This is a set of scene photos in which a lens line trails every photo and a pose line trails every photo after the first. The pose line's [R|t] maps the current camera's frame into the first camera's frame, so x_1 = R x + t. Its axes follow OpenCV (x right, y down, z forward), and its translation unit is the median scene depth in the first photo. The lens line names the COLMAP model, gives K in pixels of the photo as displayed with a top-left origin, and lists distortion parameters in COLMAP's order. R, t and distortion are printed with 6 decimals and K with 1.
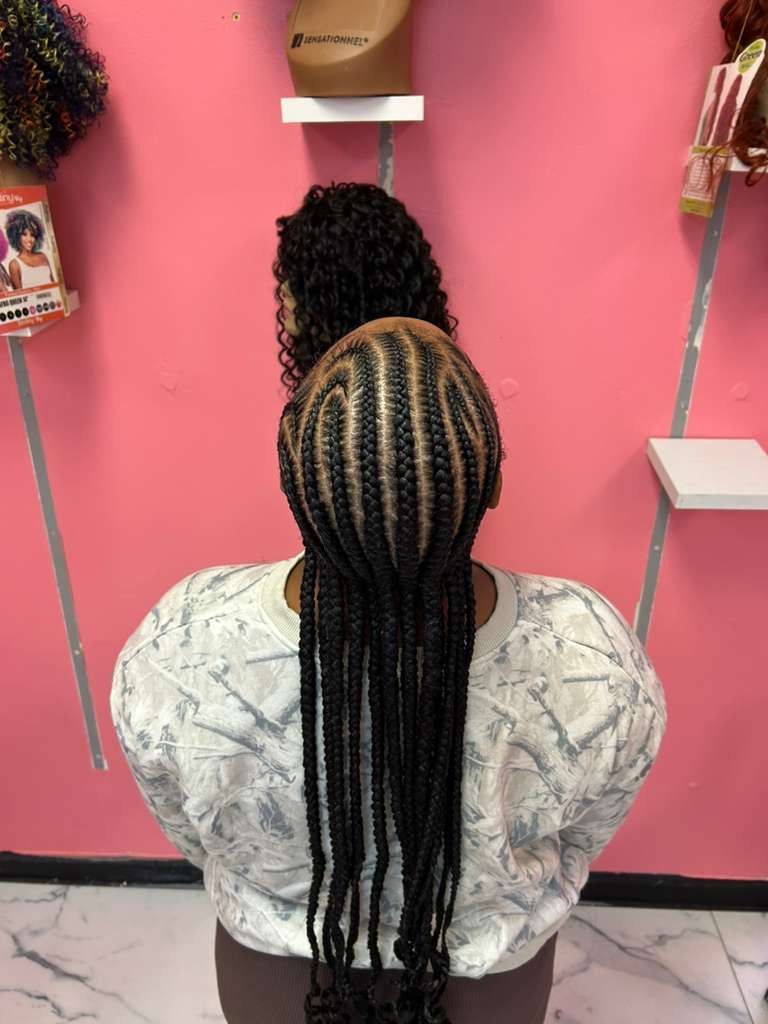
lens RADIAL K [[802.0, 0, 379.3], [0, 802.0, 519.5], [0, 0, 1]] dist [0.046901, -0.052142]
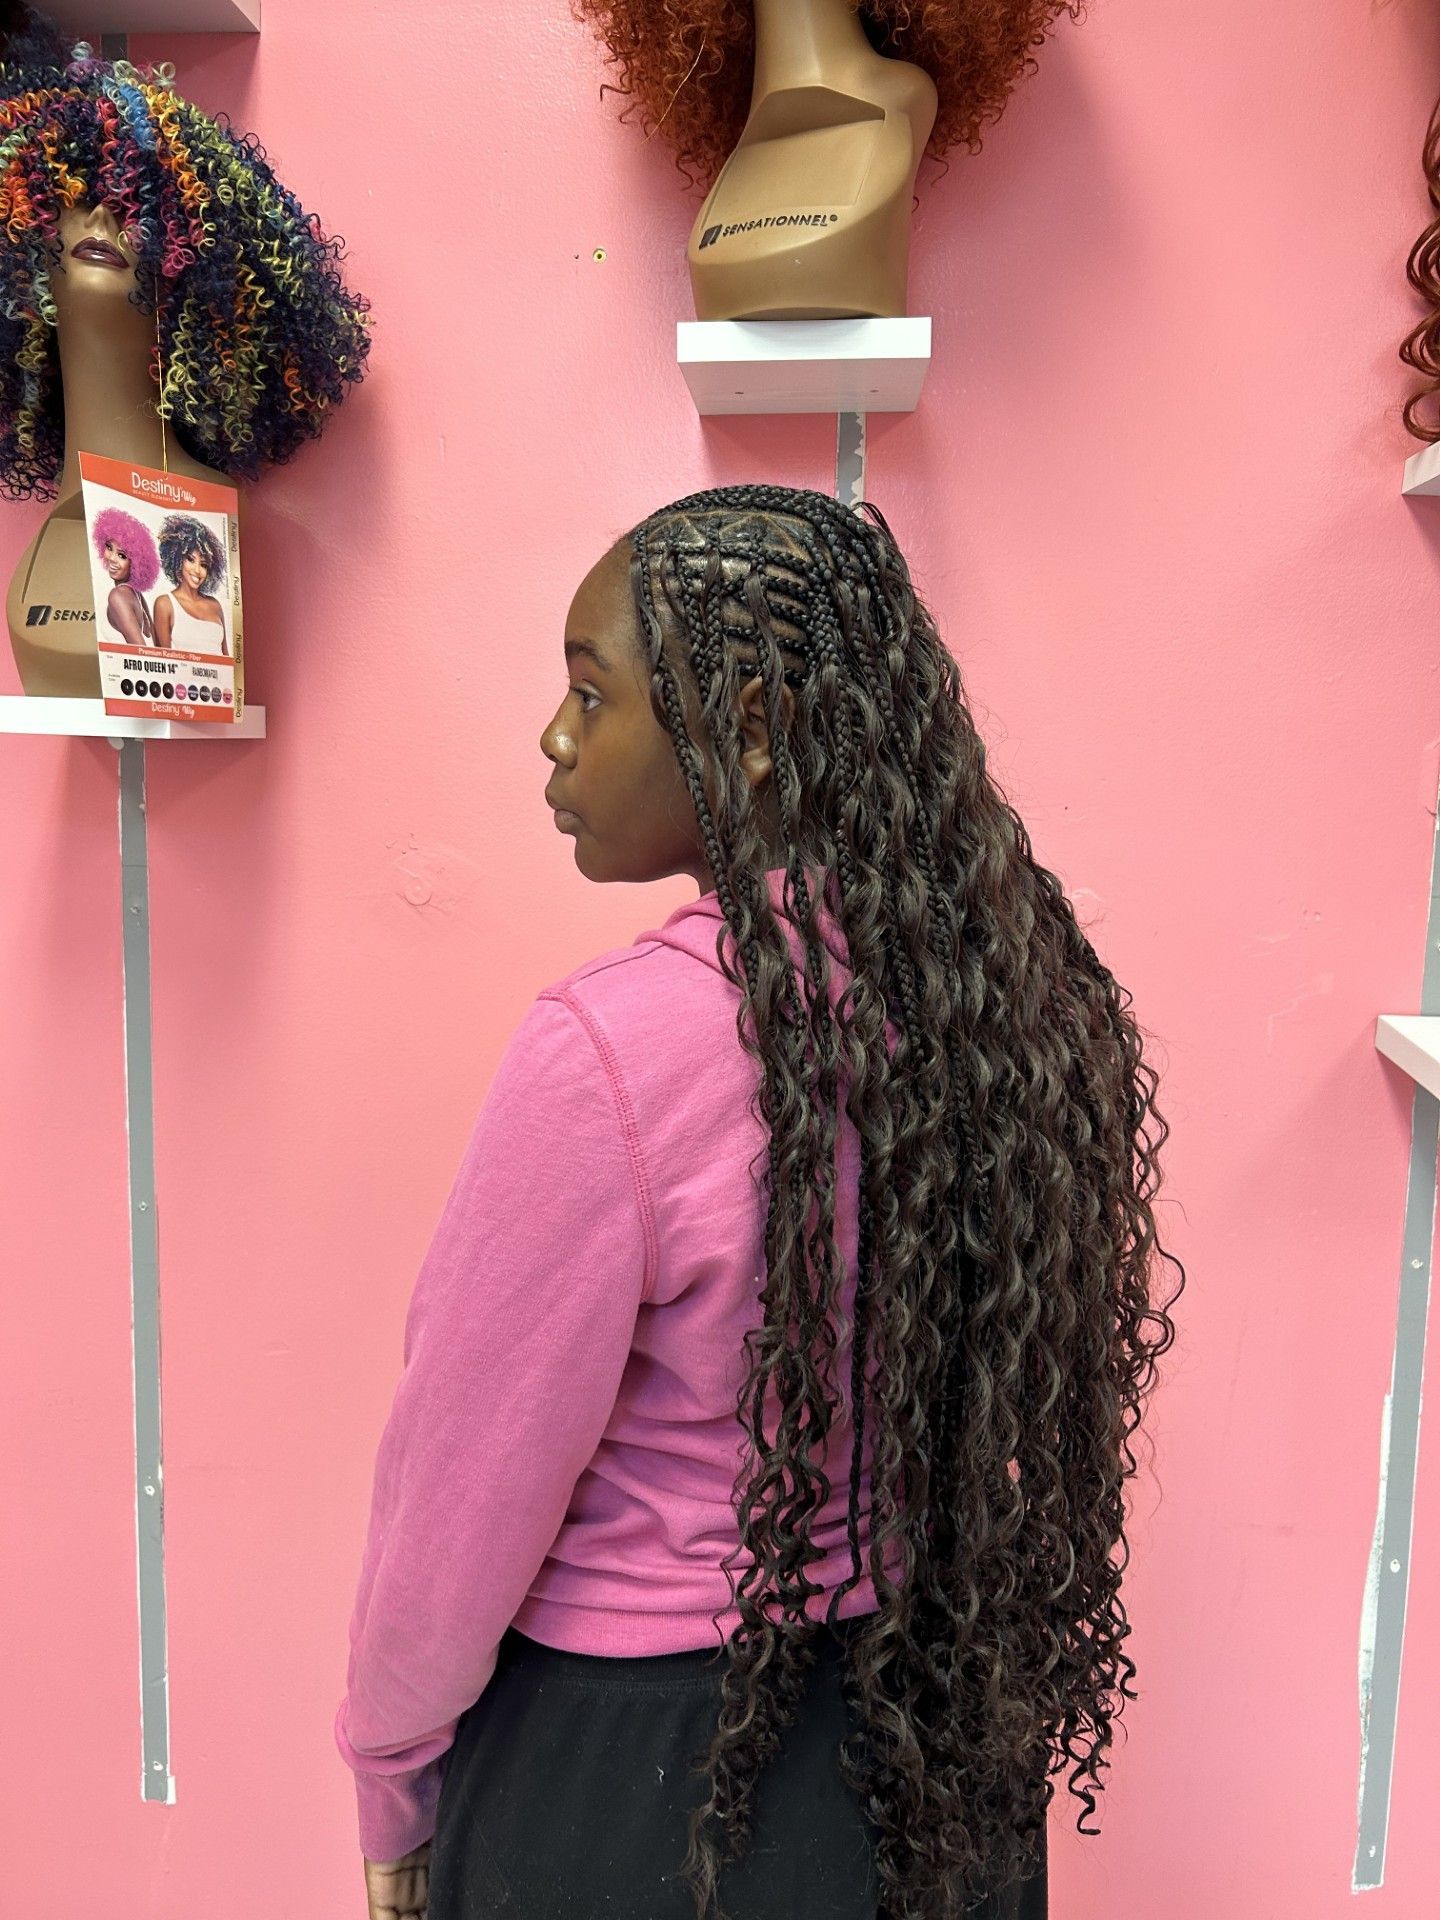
lens RADIAL K [[1503.7, 0, 718.3], [0, 1503.7, 960.8], [0, 0, 1]] dist [0.046901, -0.052142]
pose [[0.999314, 0.020910, -0.030567, -0.046648], [-0.029862, 0.943123, -0.331099, 0.225246], [0.021905, 0.331785, 0.943101, 0.139713]]
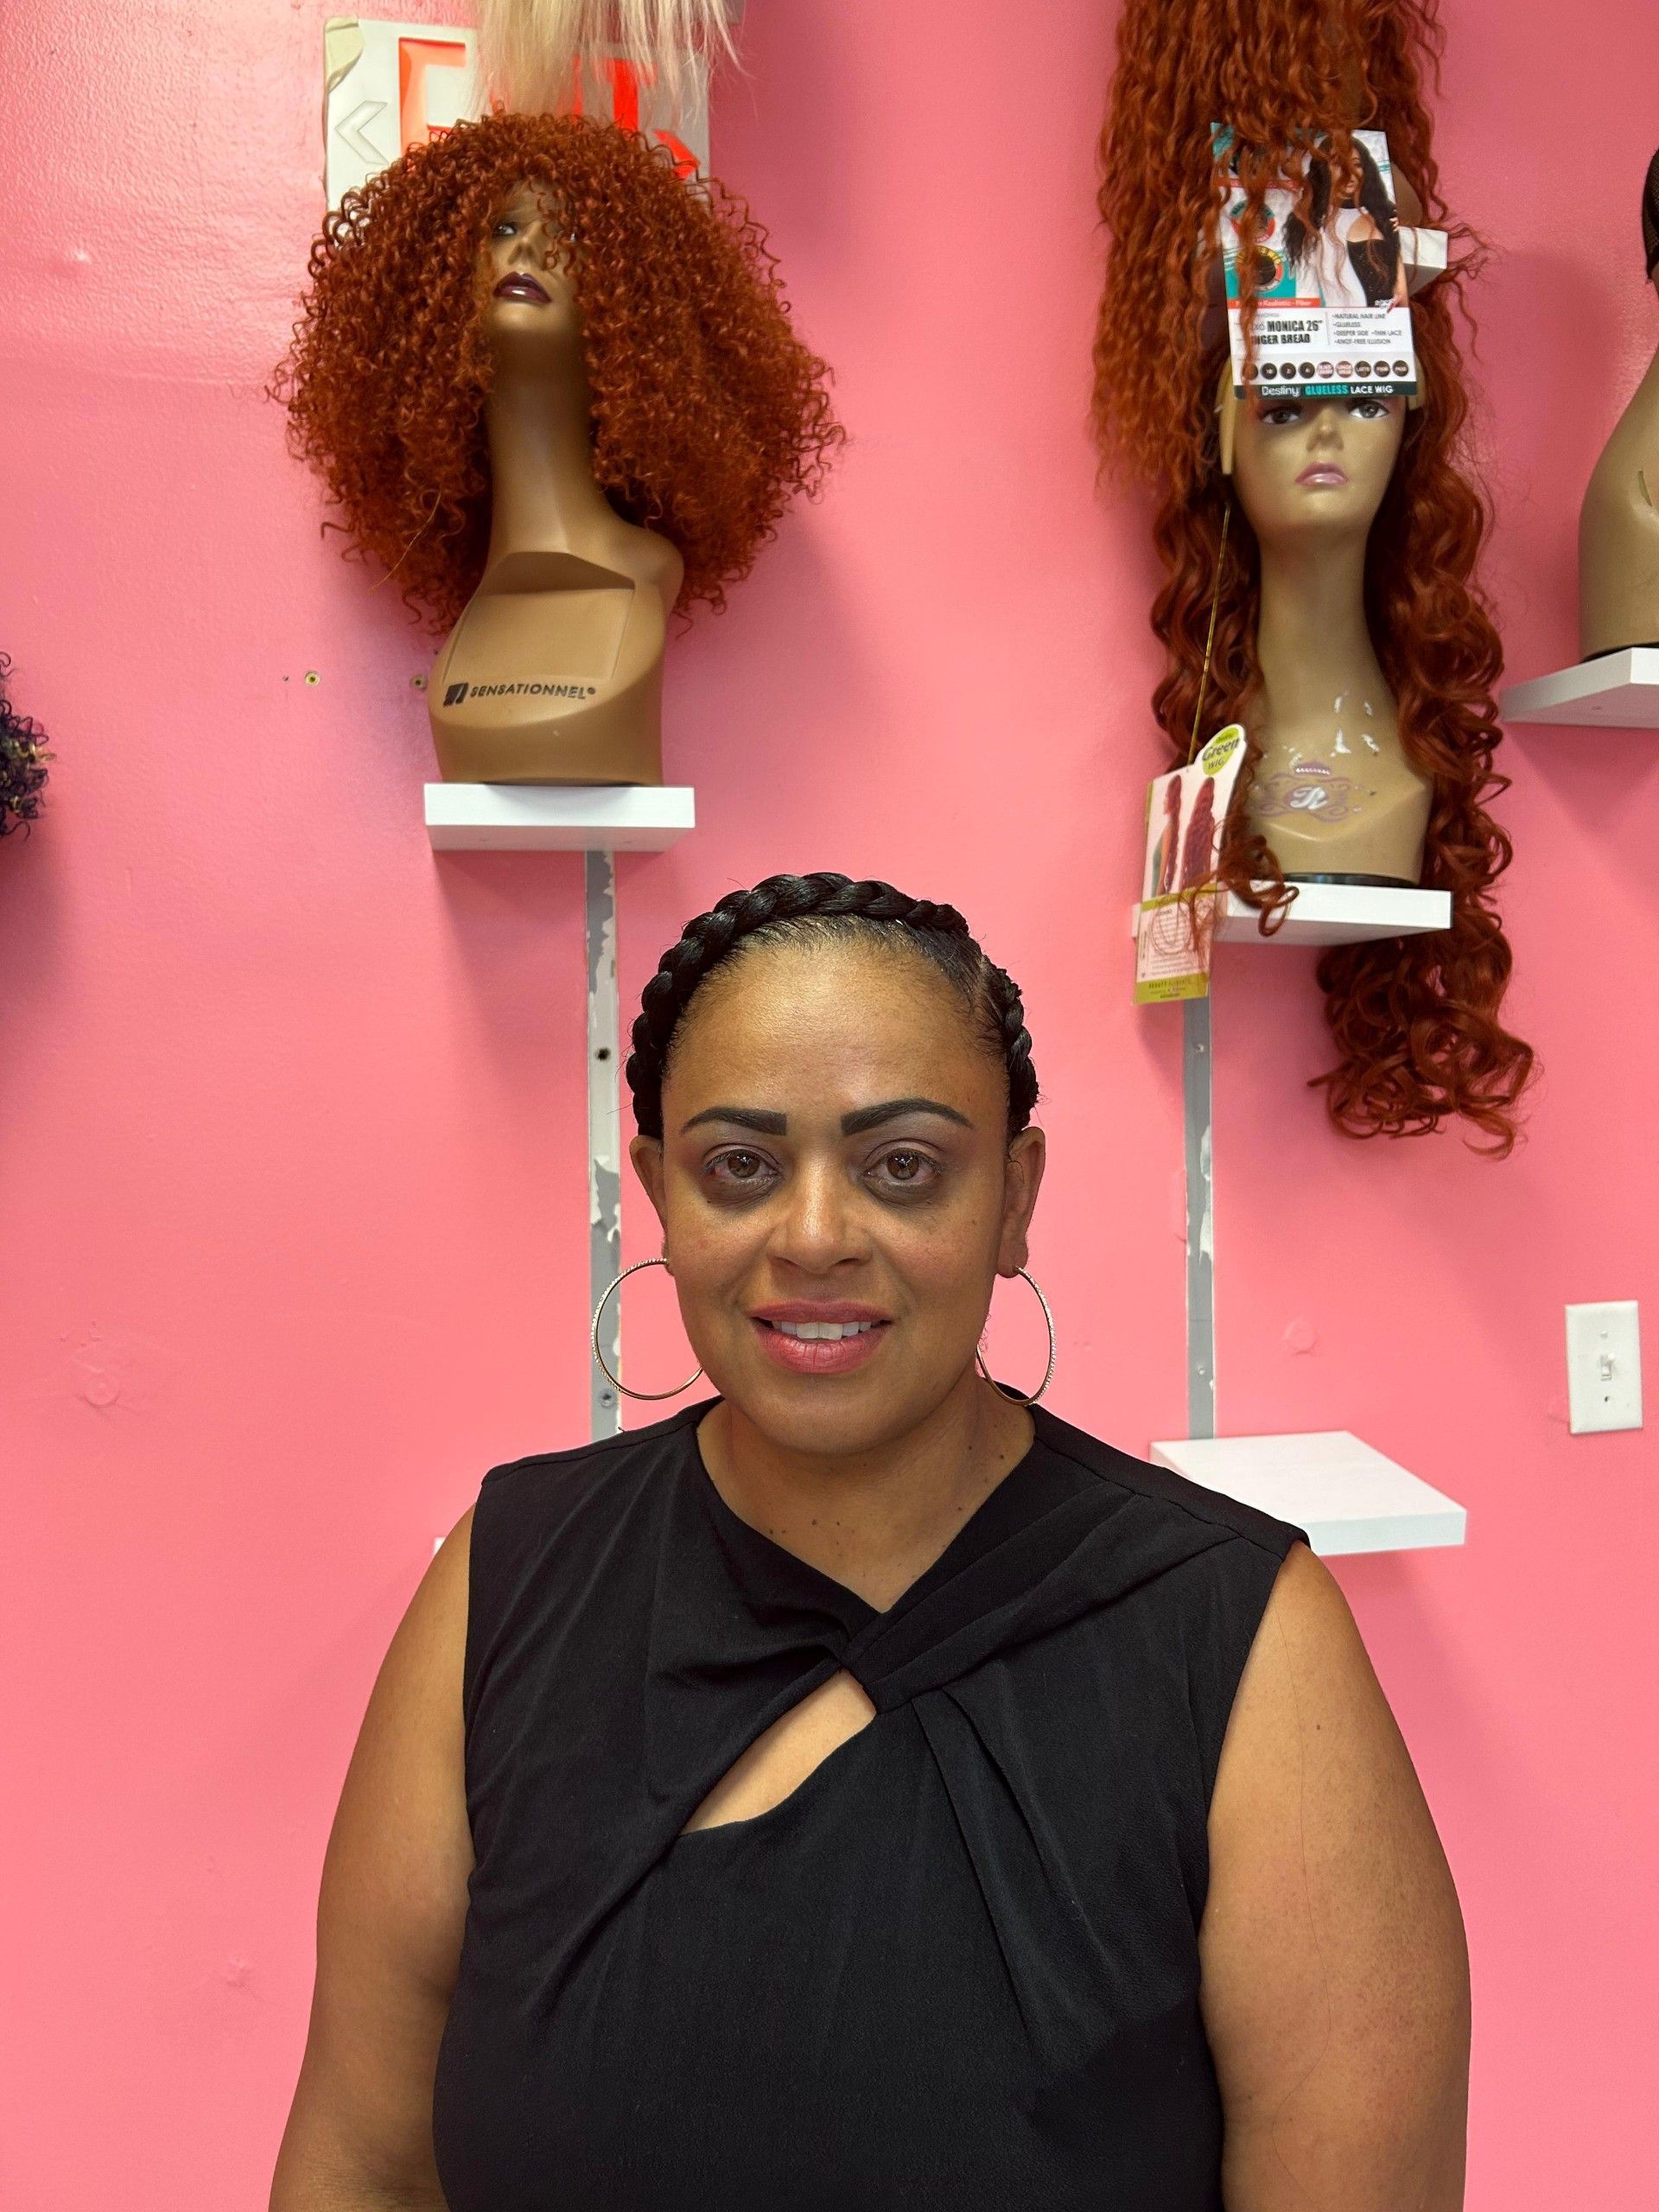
lens RADIAL K [[1732.4, 0, 843.6], [0, 1732.4, 1094.5], [0, 0, 1]] dist [0.046901, -0.052142]
pose [[0.968312, -0.014626, 0.249314, -0.129618], [0.119515, 0.903689, -0.411172, 0.146683], [-0.219289, 0.427940, 0.876801, 0.029984]]
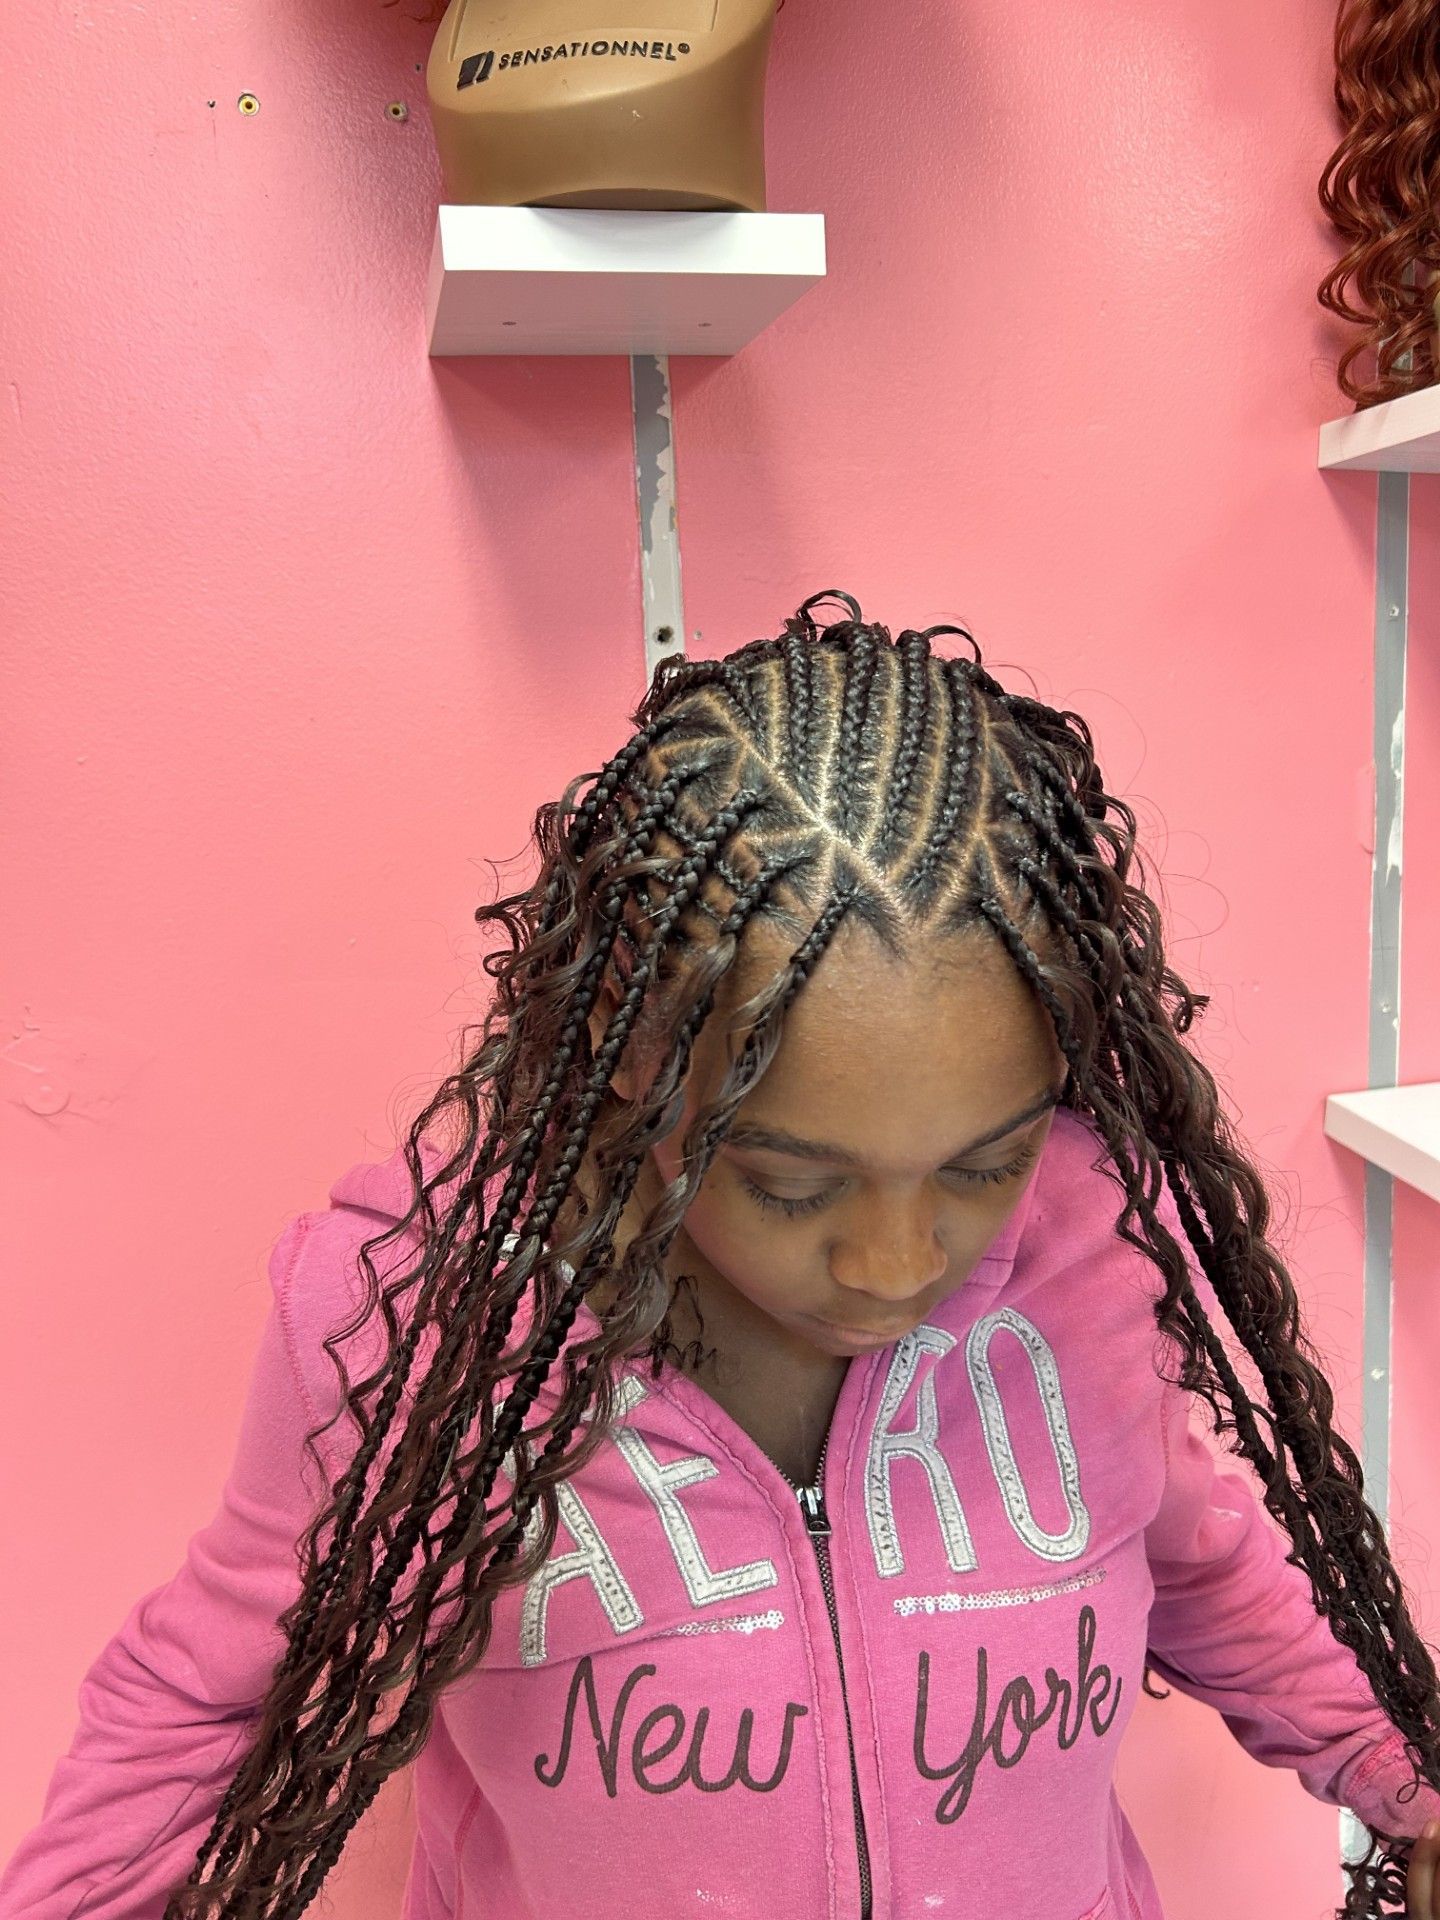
lens RADIAL K [[1503.7, 0, 739.3], [0, 1503.7, 950.4], [0, 0, 1]] dist [0.046901, -0.052142]
pose [[0.957980, -0.083731, 0.274341, -0.187411], [0.164817, 0.943470, -0.287577, 0.000904], [-0.234754, 0.320709, 0.917625, 0.422306]]
